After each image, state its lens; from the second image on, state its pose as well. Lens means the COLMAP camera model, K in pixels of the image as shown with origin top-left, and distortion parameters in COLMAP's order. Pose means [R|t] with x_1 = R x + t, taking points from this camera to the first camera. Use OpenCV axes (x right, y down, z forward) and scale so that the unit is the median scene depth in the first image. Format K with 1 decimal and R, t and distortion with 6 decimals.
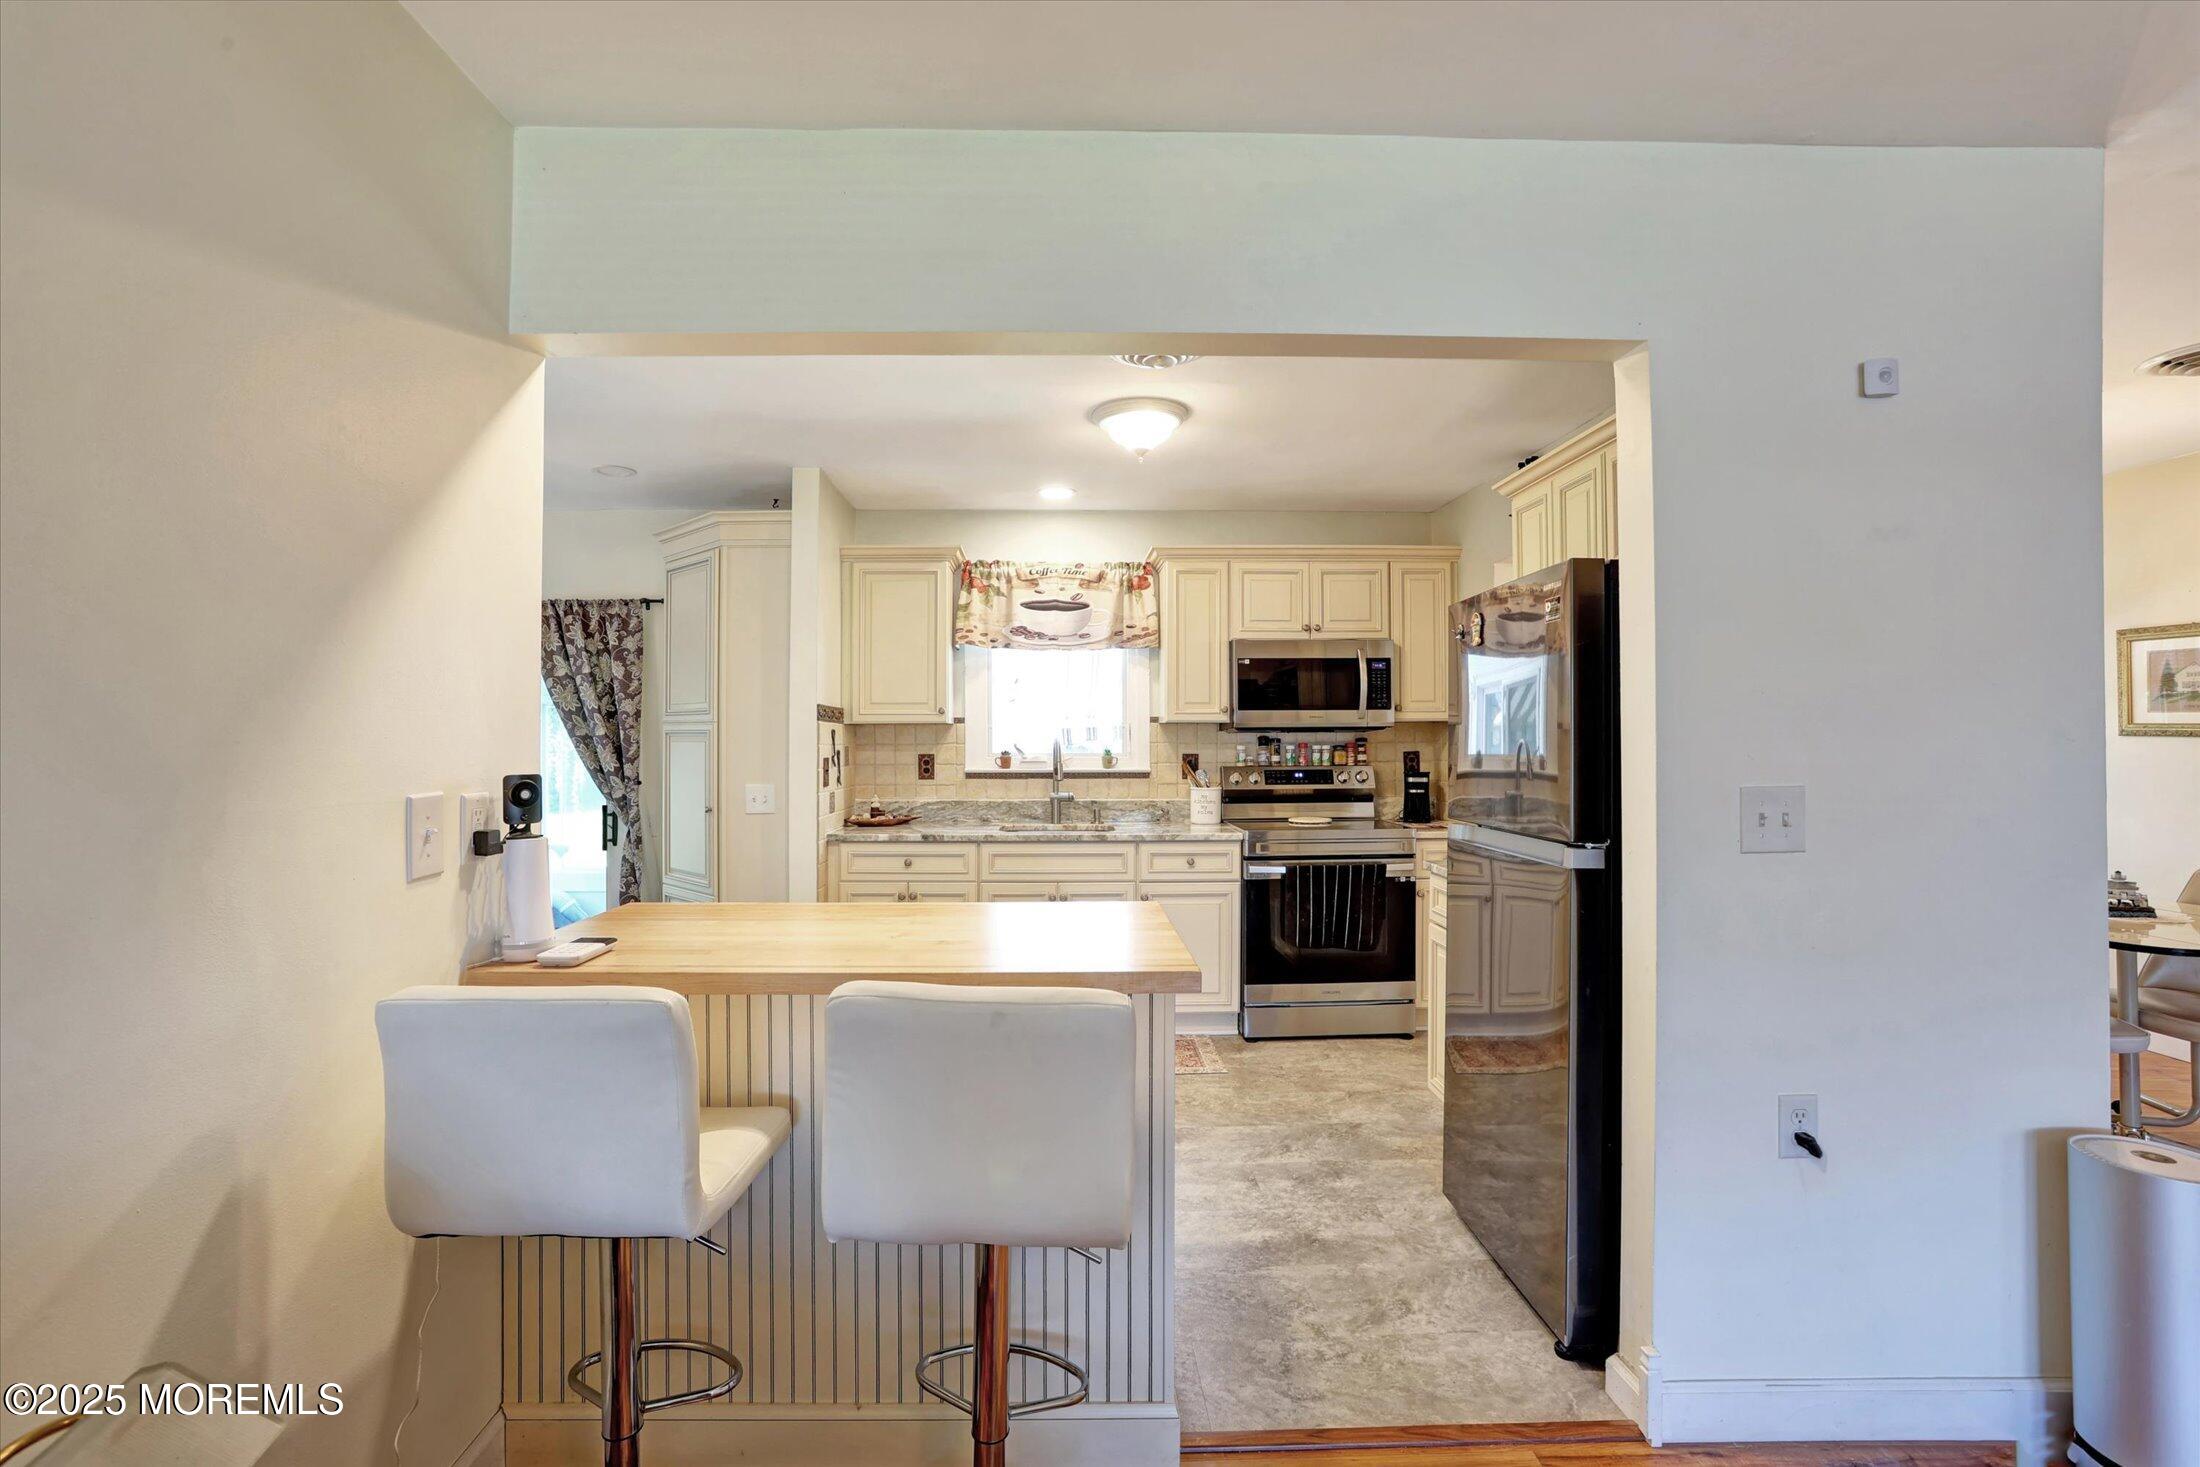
lens RADIAL K [[1011.7, 0, 1070.0], [0, 1011.7, 727.9], [0, 0, 1]] dist [-0.062192, 0.000128]
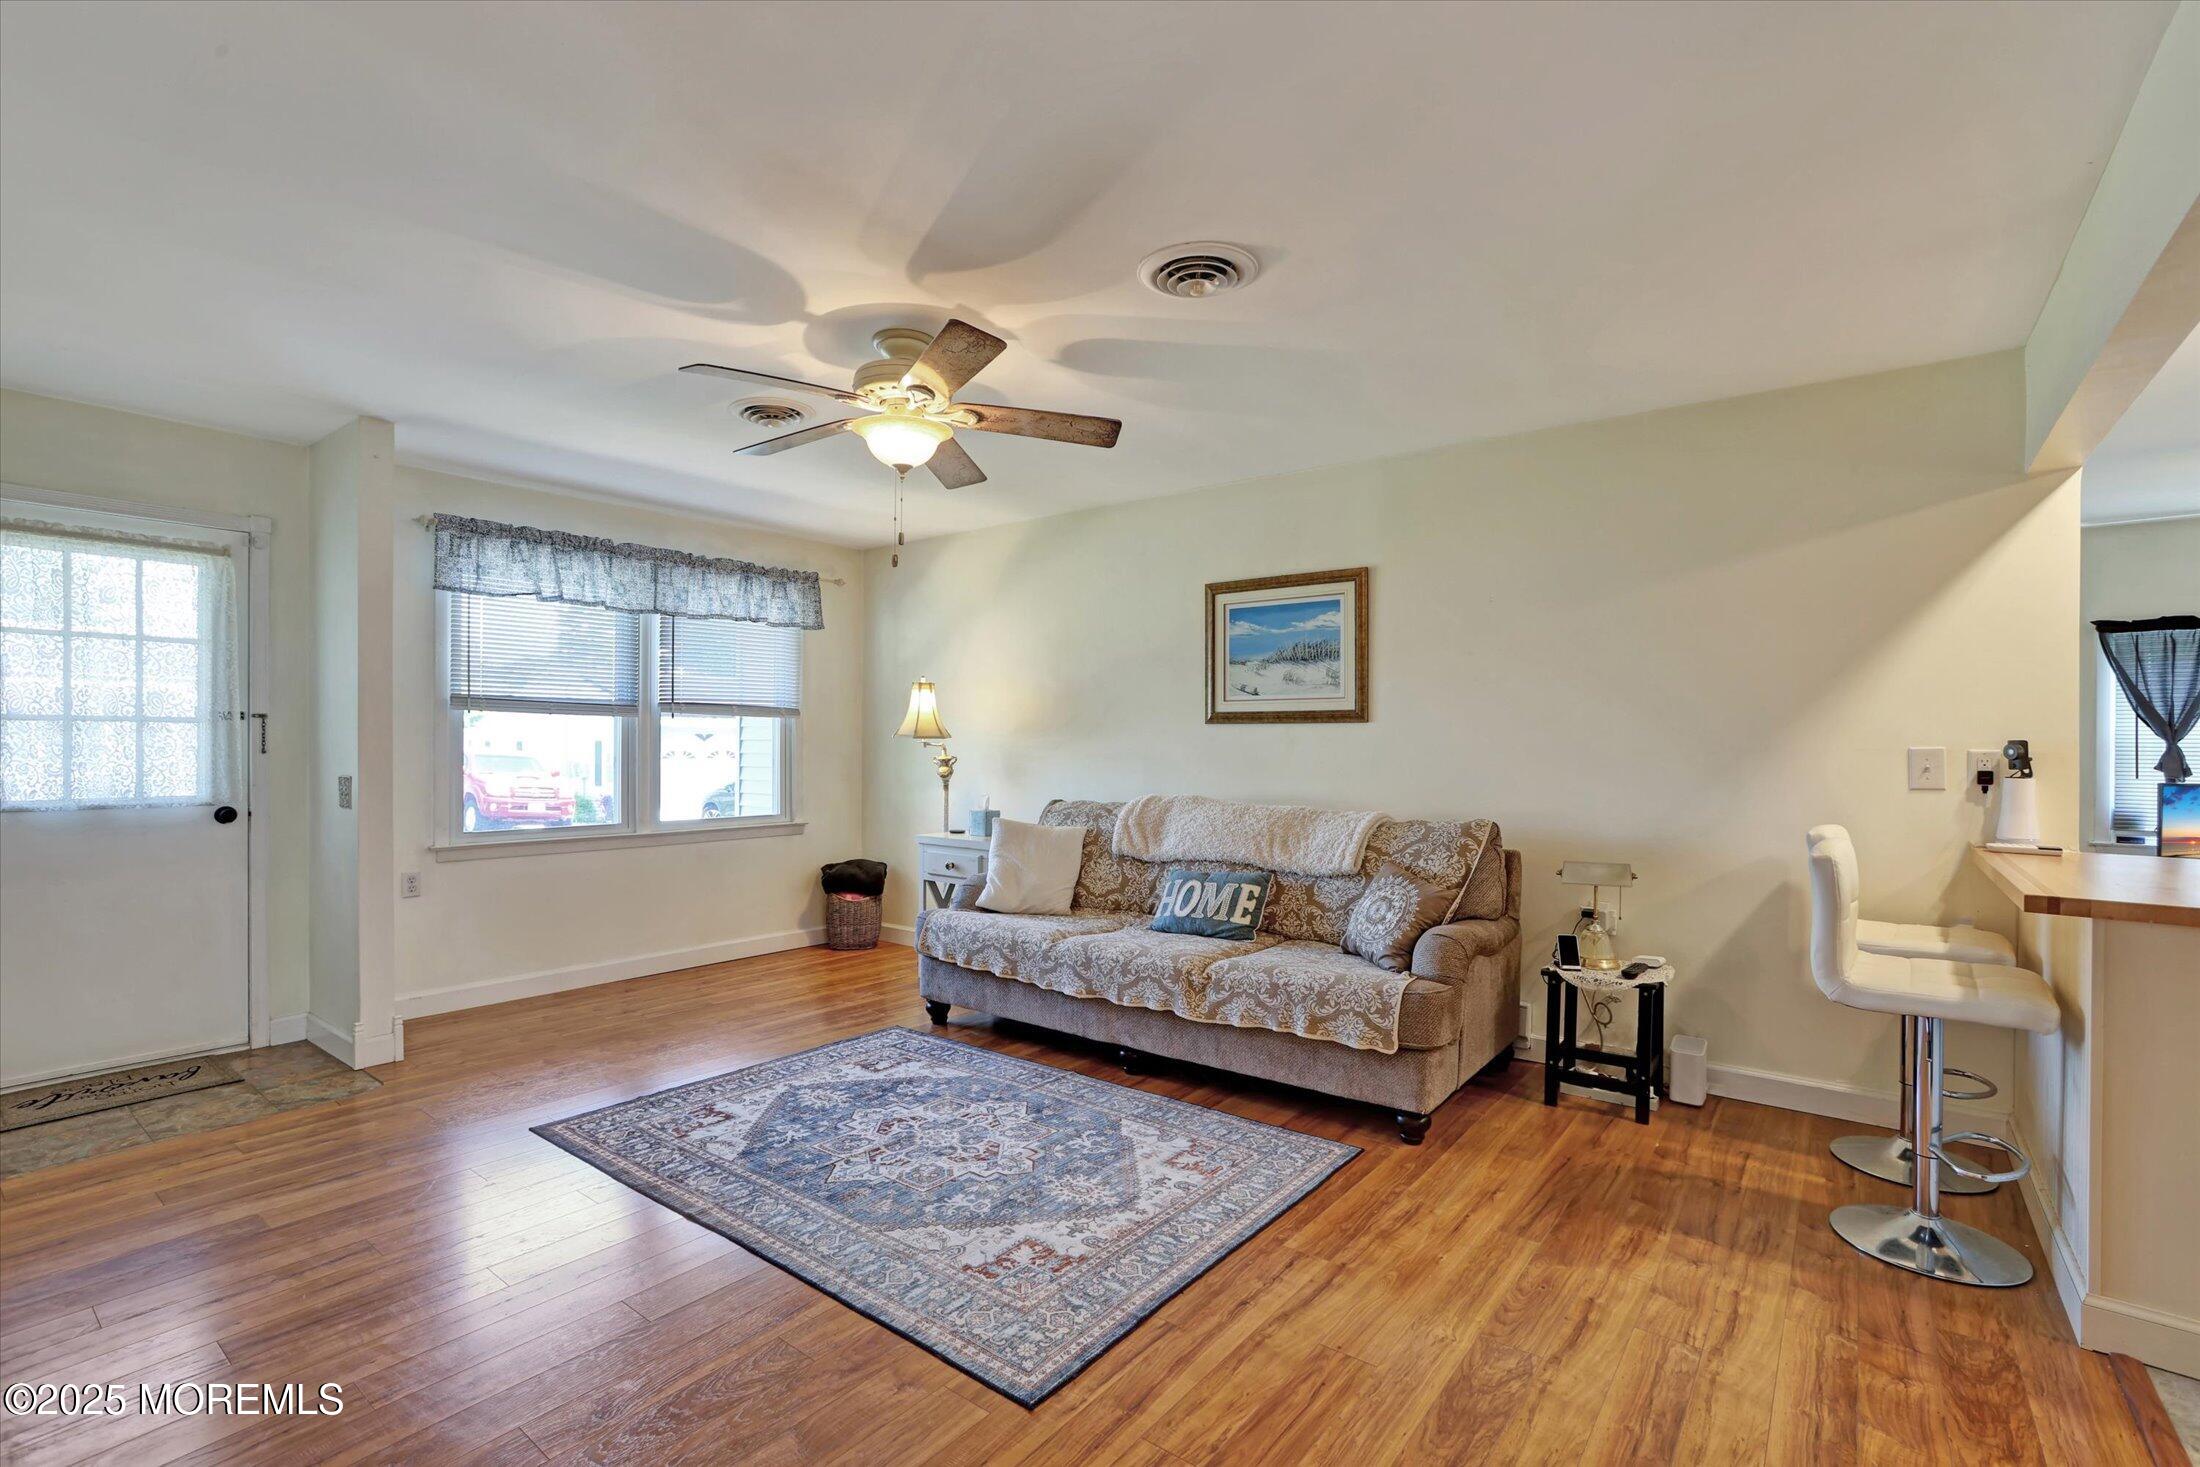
lens RADIAL K [[991.5, 0, 1091.7], [0, 991.5, 748.0], [0, 0, 1]] dist [-0.056784, 0.027957]
pose [[-0.635252, 0.001377, -0.772304, 0.631013], [0.003421, 0.999994, -0.001032, 0.020060], [0.772297, -0.003298, -0.635253, 0.306482]]
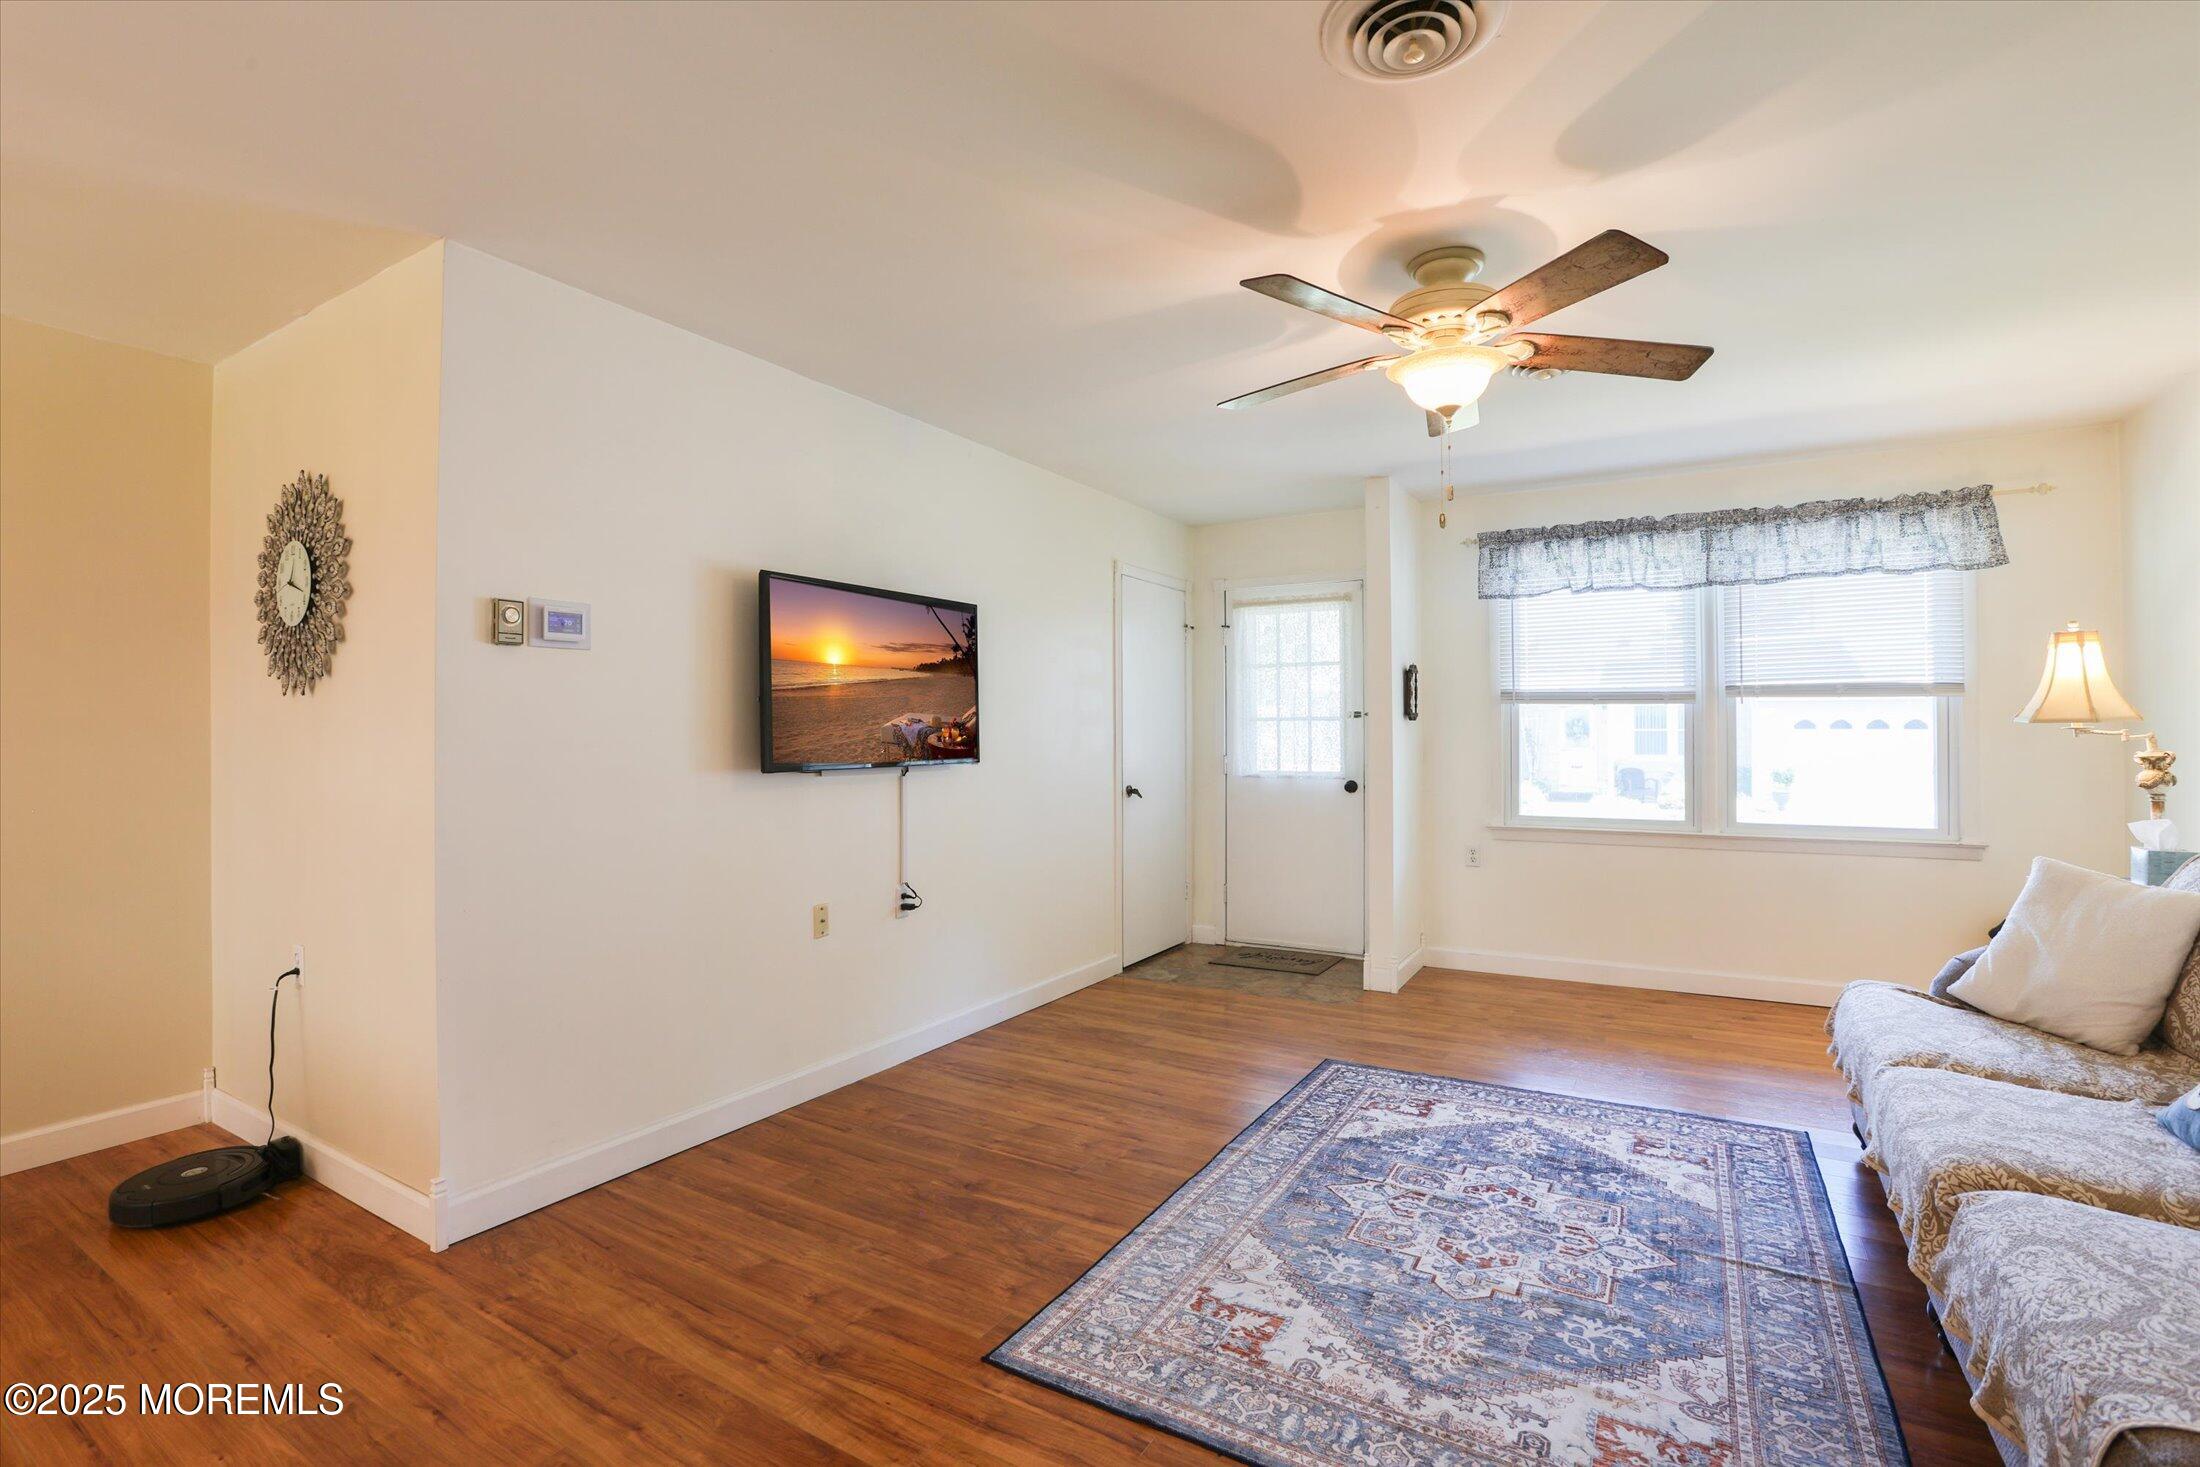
lens RADIAL K [[989.5, 0, 1087.6], [0, 989.5, 731.8], [0, 0, 1]] dist [-0.077920, 0.025435]
pose [[-0.844457, 0.005477, 0.535596, 0.104010], [0.000108, 0.999949, -0.010055, 0.020476], [-0.535624, -0.008434, -0.844415, 0.362613]]
